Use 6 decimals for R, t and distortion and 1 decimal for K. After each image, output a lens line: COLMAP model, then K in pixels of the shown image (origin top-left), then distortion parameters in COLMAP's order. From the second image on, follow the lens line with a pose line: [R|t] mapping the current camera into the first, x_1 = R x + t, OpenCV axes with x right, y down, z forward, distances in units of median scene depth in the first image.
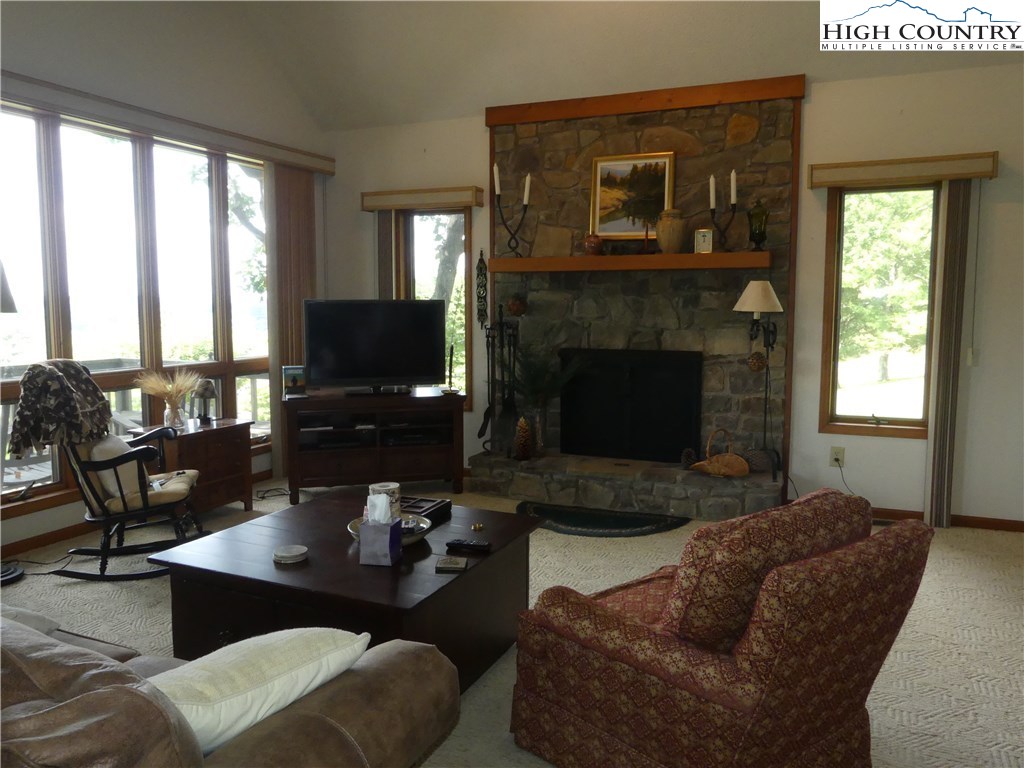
lens RADIAL K [[780.2, 0, 508.8], [0, 780.2, 387.0], [0, 0, 1]] dist [-0.008317, -0.000927]
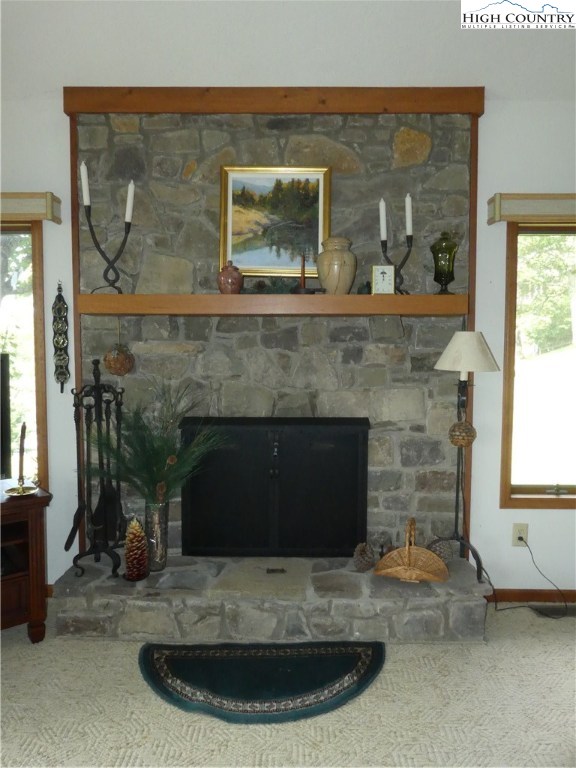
lens RADIAL K [[585.1, 0, 286.8], [0, 585.1, 381.4], [0, 0, 1]] dist [-0.008317, -0.000927]
pose [[0.914876, -0.023513, 0.403051, -0.069595], [0.040982, 0.998555, -0.034771, -0.064055], [-0.401650, 0.048329, 0.914517, 0.471318]]
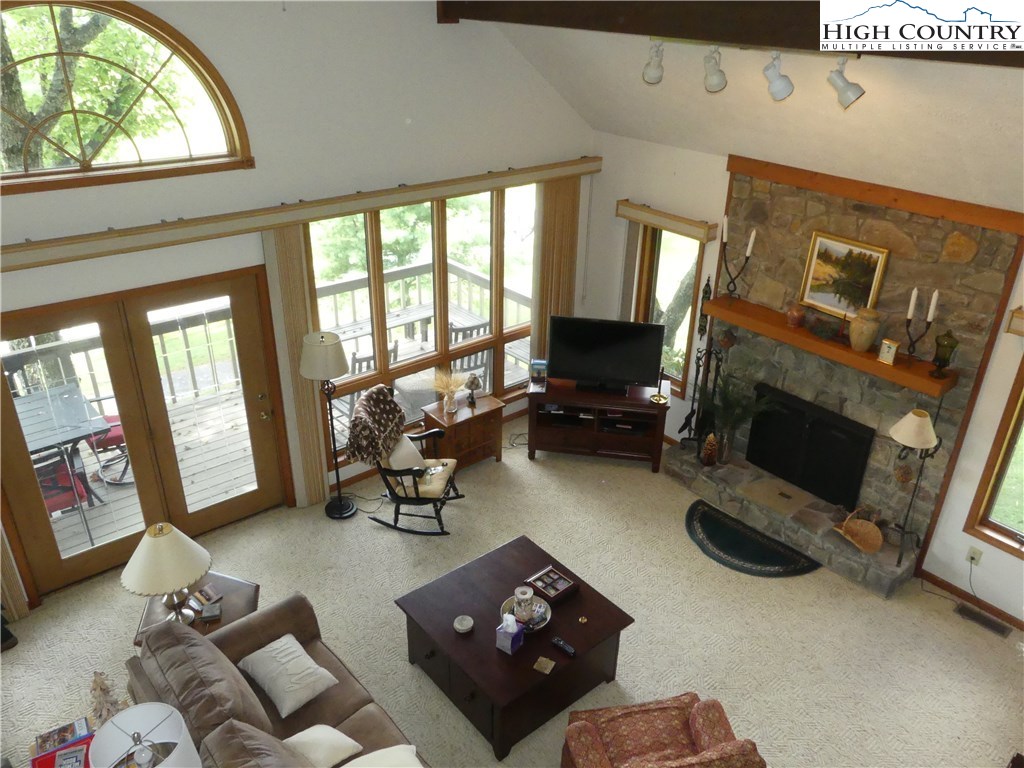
lens RADIAL K [[780.2, 0, 508.0], [0, 780.2, 388.4], [0, 0, 1]] dist [-0.008317, -0.000927]
pose [[0.901285, 0.208684, -0.379653, 0.181457], [-0.060520, 0.928393, 0.366637, -0.464520], [0.428979, -0.307468, 0.849377, -0.141675]]
